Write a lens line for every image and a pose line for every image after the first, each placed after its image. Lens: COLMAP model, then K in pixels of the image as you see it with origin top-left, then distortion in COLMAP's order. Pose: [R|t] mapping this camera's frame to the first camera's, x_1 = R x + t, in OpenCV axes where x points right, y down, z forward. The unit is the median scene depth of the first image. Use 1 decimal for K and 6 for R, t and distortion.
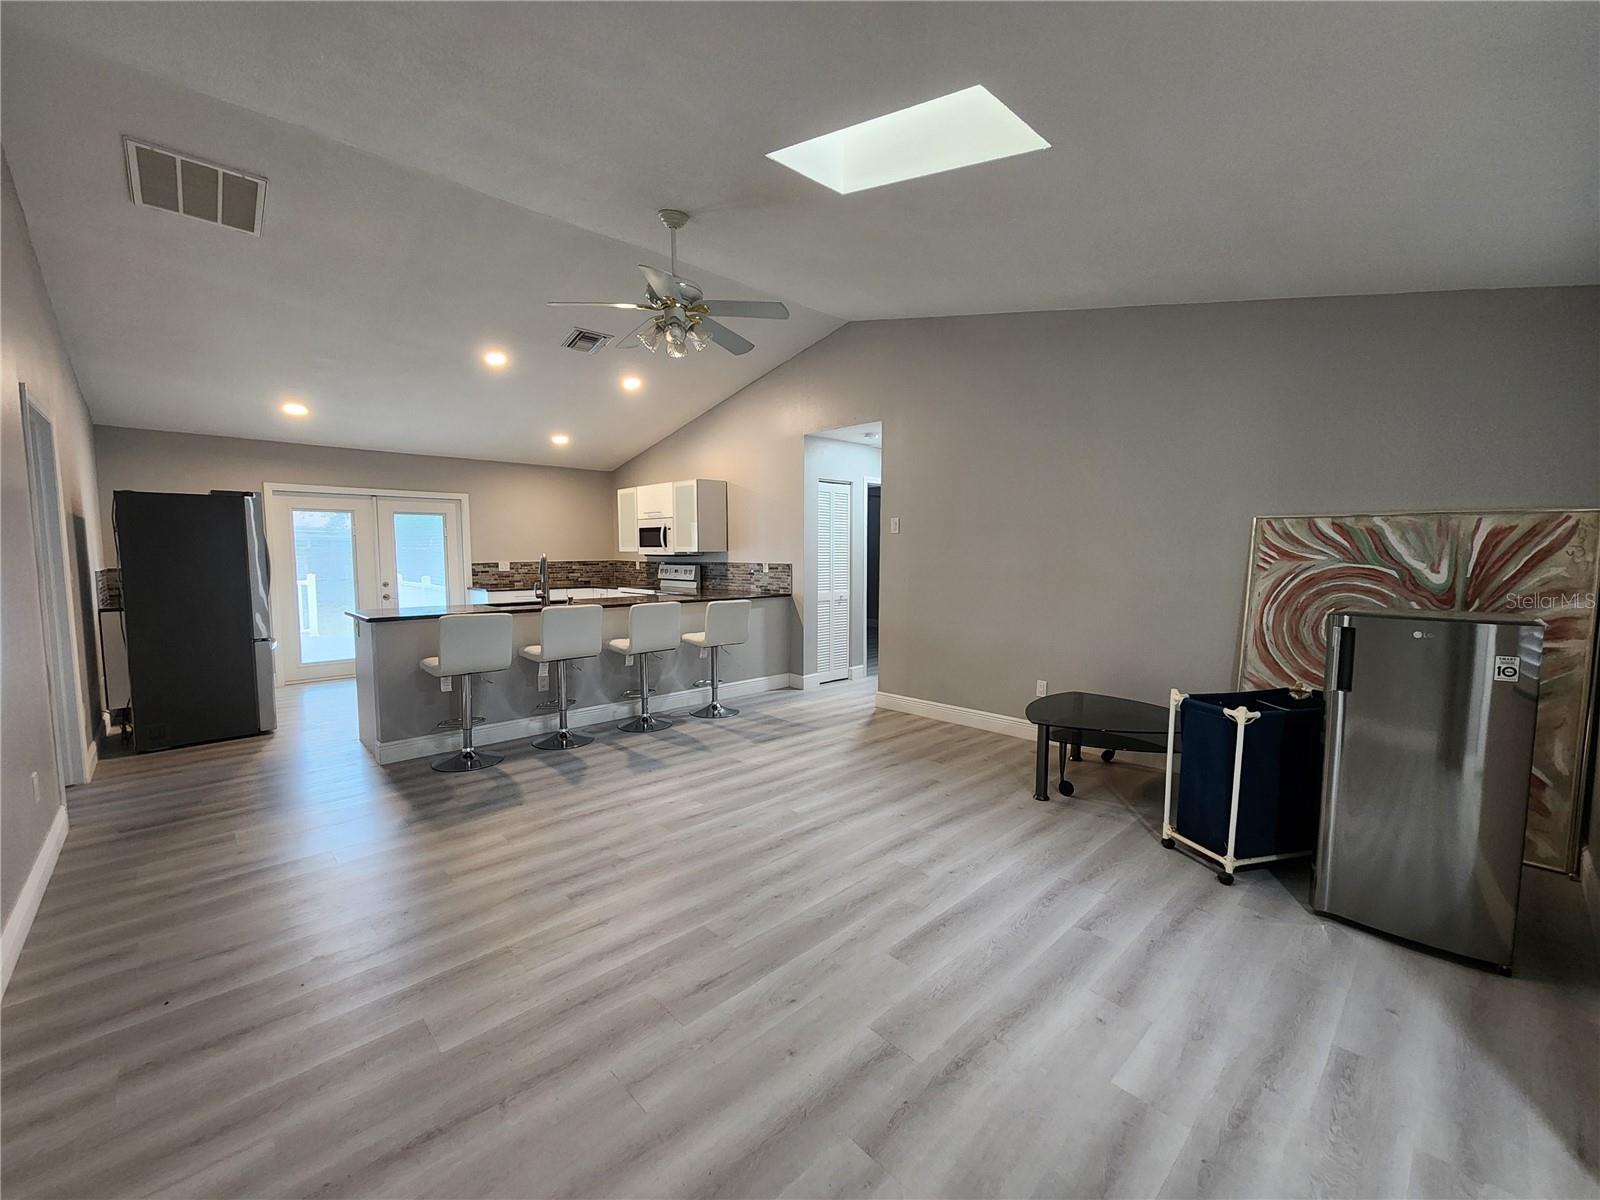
lens RADIAL K [[652.3, 0, 793.2], [0, 652.3, 601.7], [0, 0, 1]] dist [-0.001118, -0.001307]
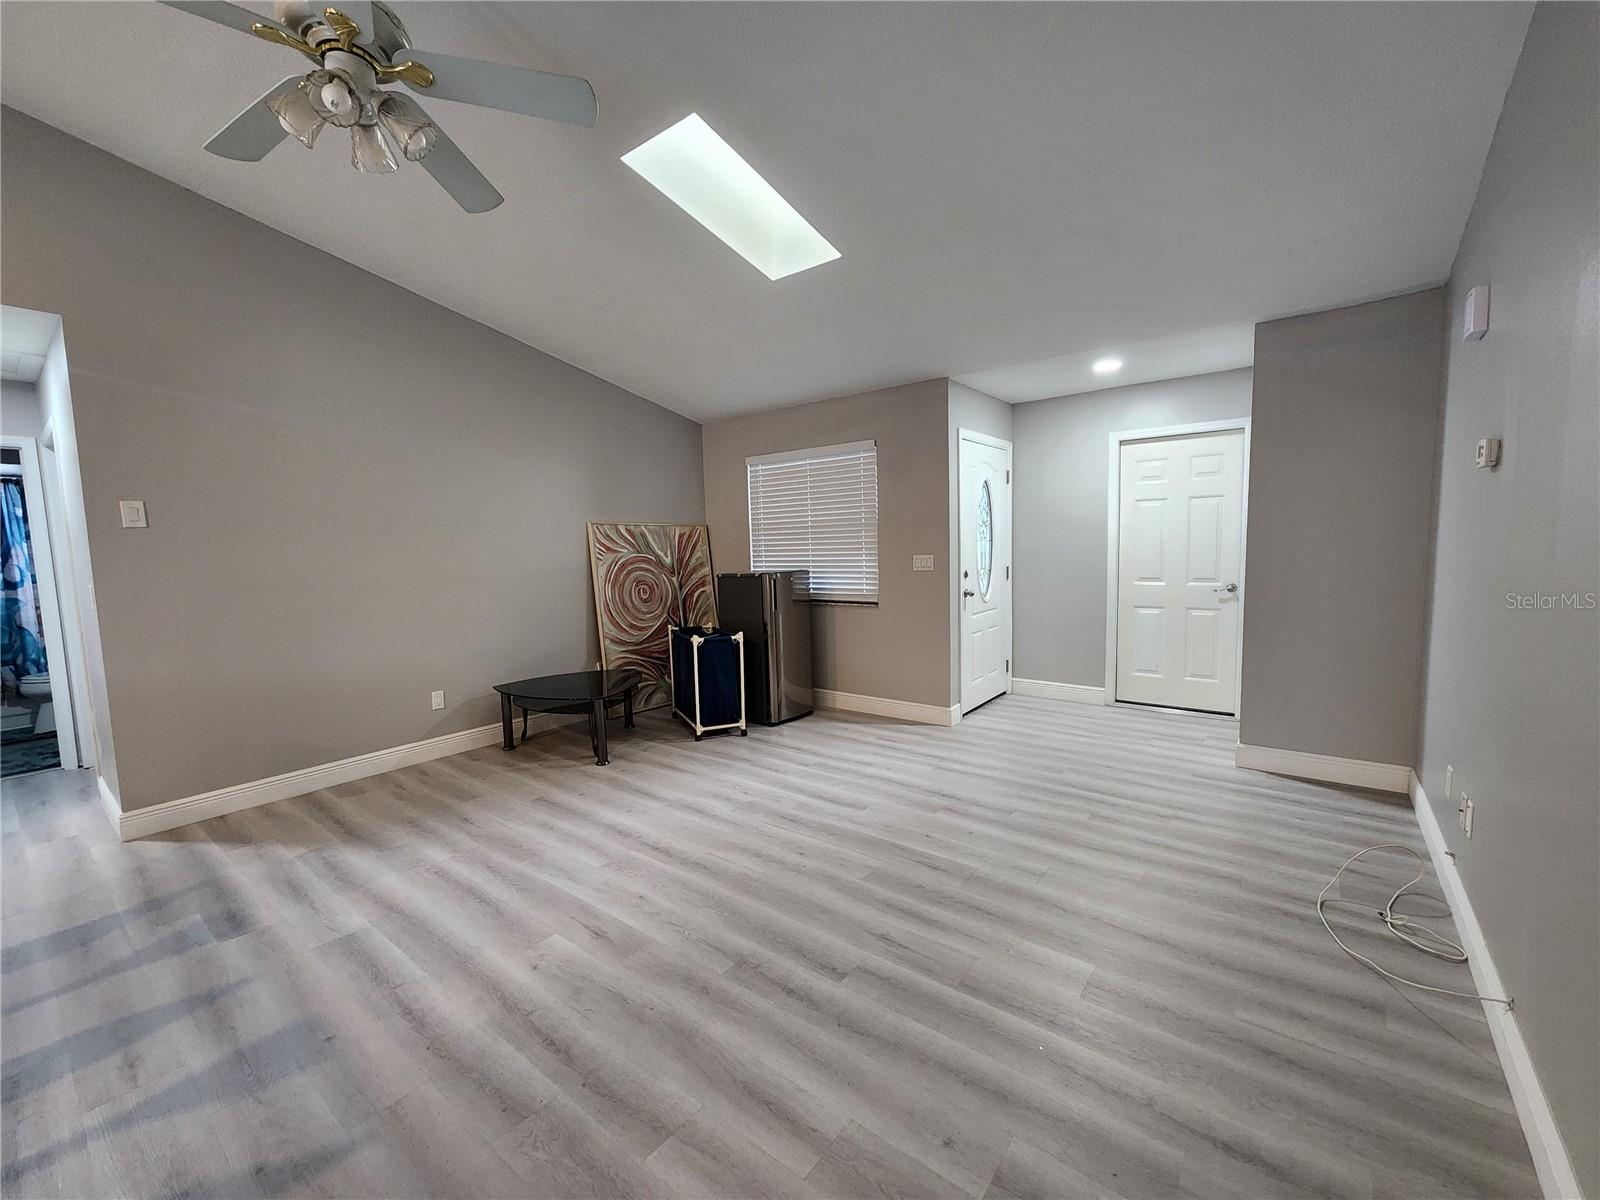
lens RADIAL K [[652.3, 0, 791.6], [0, 652.3, 601.1], [0, 0, 1]] dist [-0.001118, -0.001307]
pose [[-0.142801, -0.081558, 0.986385, -0.528567], [0.103953, 0.989851, 0.096894, -0.038451], [-0.984277, 0.116374, -0.132874, 0.548549]]
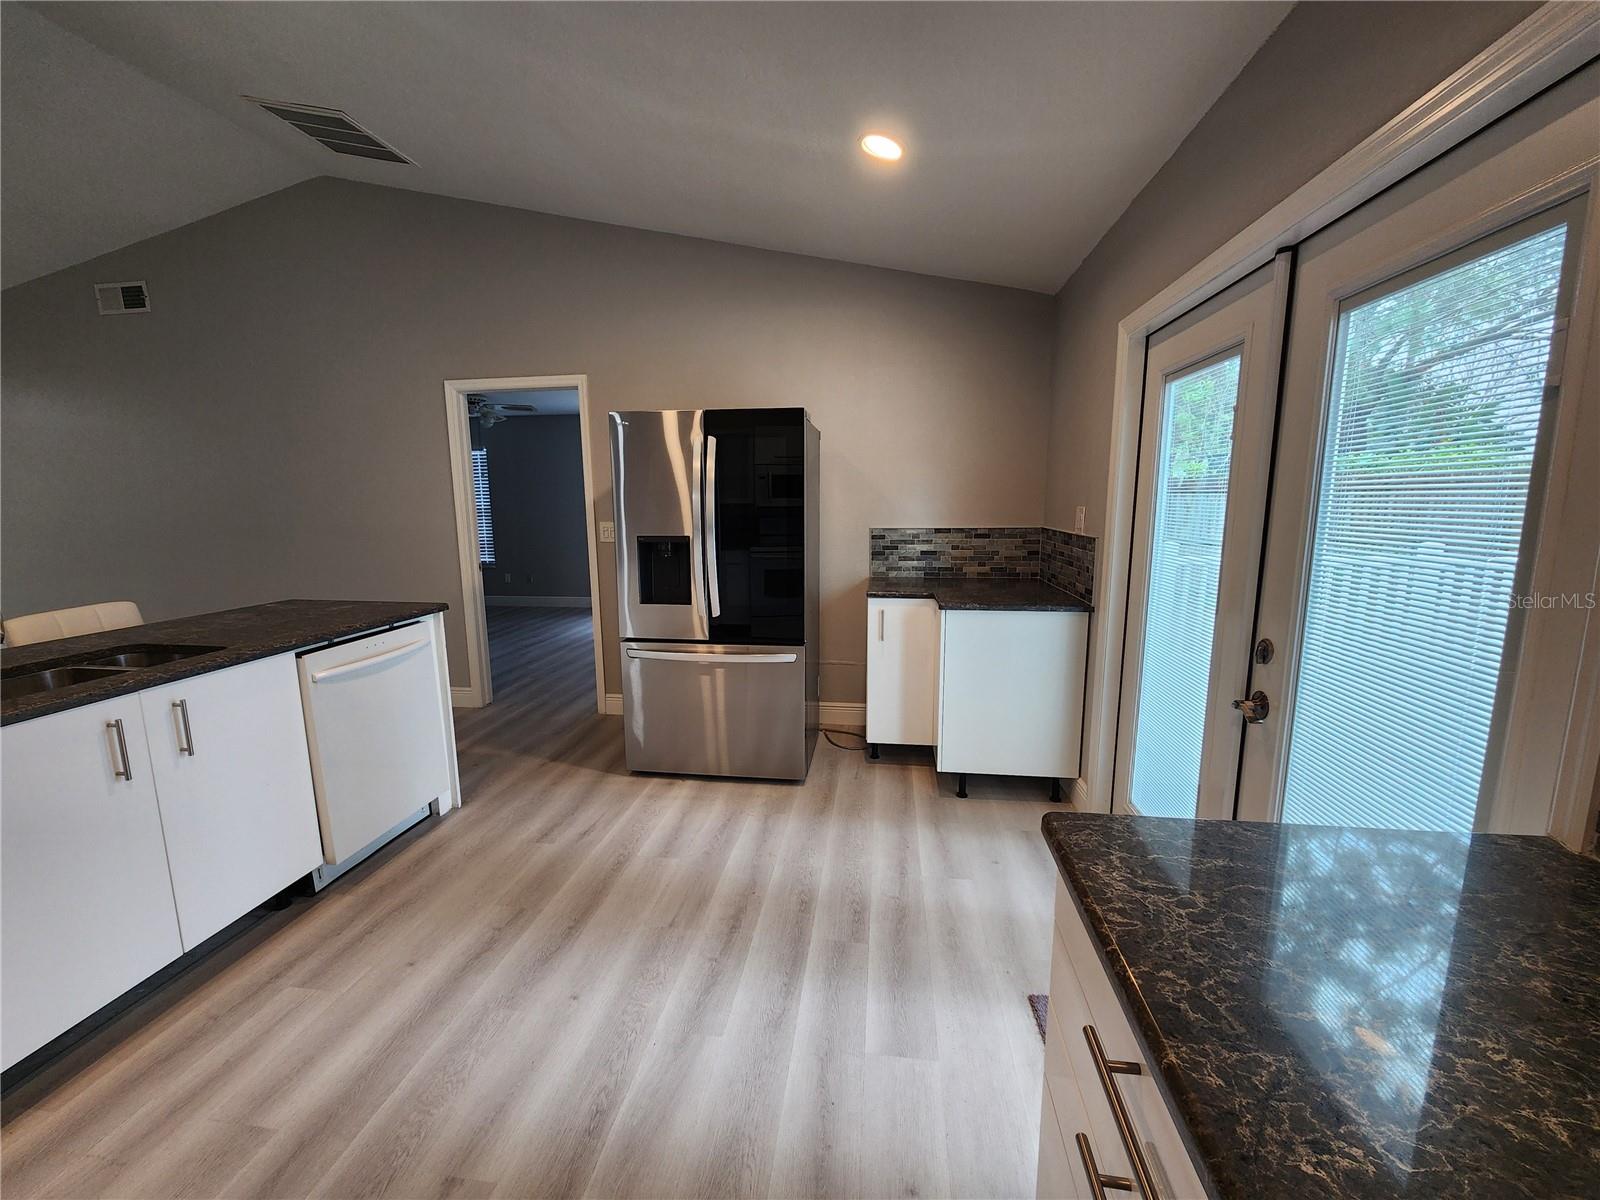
lens RADIAL K [[652.3, 0, 794.0], [0, 652.3, 606.8], [0, 0, 1]] dist [-0.001118, -0.001307]
pose [[-0.779852, 0.109494, -0.616313, -0.499299], [-0.040055, 0.973836, 0.223695, -0.121037], [0.624681, 0.199135, -0.755062, 1.496213]]
